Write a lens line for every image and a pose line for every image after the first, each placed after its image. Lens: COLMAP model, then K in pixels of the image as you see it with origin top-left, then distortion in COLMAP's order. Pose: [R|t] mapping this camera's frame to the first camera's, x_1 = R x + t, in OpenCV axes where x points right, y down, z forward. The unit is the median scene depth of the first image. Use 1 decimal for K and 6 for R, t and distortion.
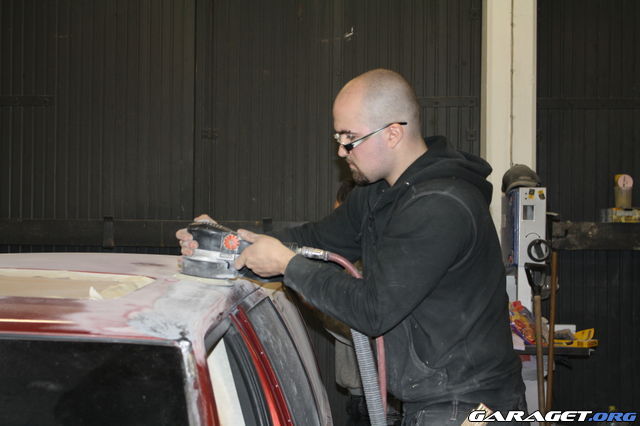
lens RADIAL K [[1147.9, 0, 320.0], [0, 1147.9, 213.0], [0, 0, 1]] dist [0.004287, 0.015807]
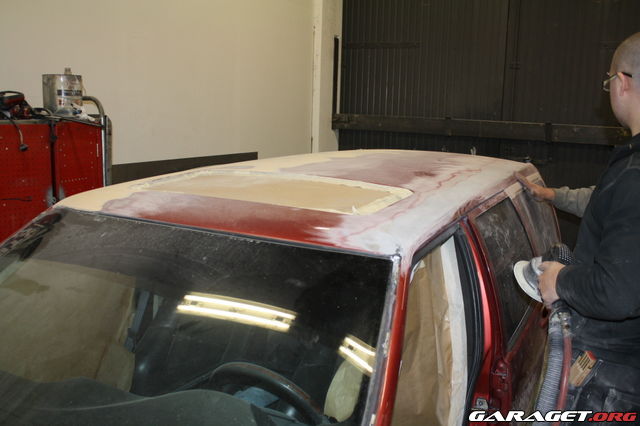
lens RADIAL K [[640.9, 0, 320.0], [0, 640.9, 213.0], [0, 0, 1]] dist [-0.095272, 0.005187]
pose [[0.901119, 0.097493, -0.422469, 0.131915], [-0.014868, 0.980766, 0.194618, -0.099176], [0.433317, -0.169093, 0.885237, 0.246423]]
